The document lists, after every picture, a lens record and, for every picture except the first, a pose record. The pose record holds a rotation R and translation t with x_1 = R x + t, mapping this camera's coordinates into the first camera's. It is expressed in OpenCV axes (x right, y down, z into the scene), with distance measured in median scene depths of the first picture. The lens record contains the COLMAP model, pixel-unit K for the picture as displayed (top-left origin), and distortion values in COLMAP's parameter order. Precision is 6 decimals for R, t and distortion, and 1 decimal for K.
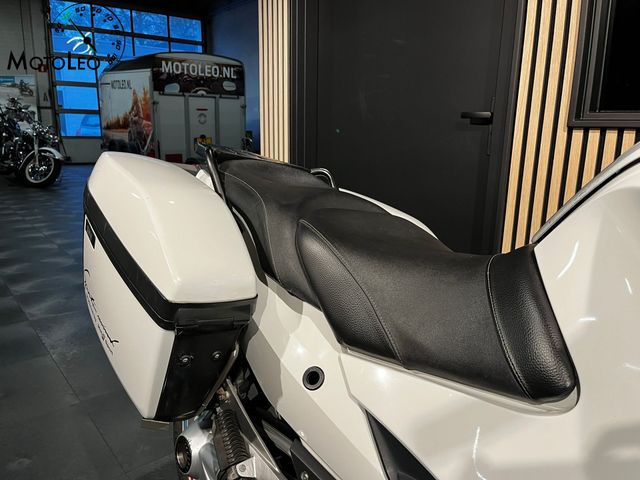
lens RADIAL K [[489.1, 0, 320.0], [0, 489.1, 240.0], [0, 0, 1]] dist [0.078176, -0.110004]
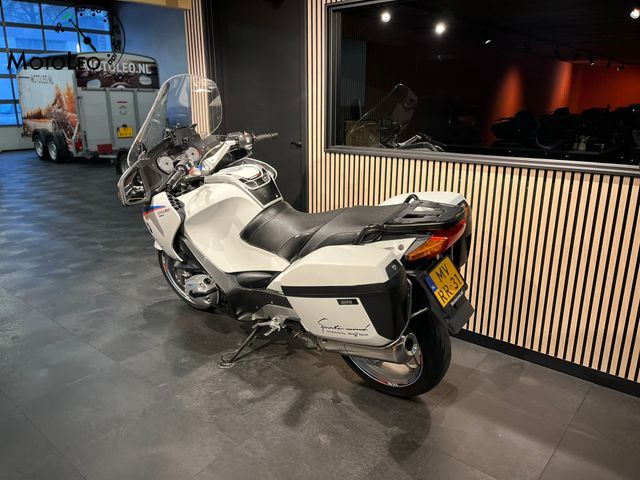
lens RADIAL K [[486.6, 0, 320.0], [0, 486.6, 240.0], [0, 0, 1]] dist [0.080454, -0.103481]
pose [[0.984323, -0.061394, 0.165344, 0.003398], [0.052456, 0.996944, 0.057894, 0.012297], [-0.168393, -0.048313, 0.984535, -0.222366]]
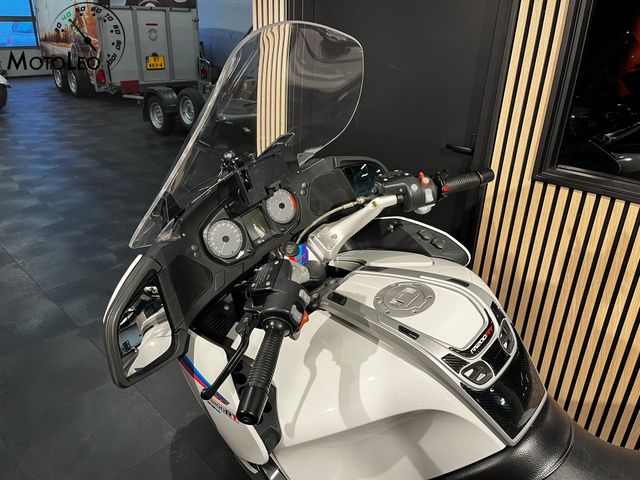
lens RADIAL K [[489.1, 0, 320.0], [0, 489.1, 240.0], [0, 0, 1]] dist [0.078176, -0.110004]
pose [[0.994867, -0.027529, 0.097371, -0.024866], [0.007868, 0.980414, 0.196789, -0.046982], [-0.100881, -0.195013, 0.975599, -0.031818]]
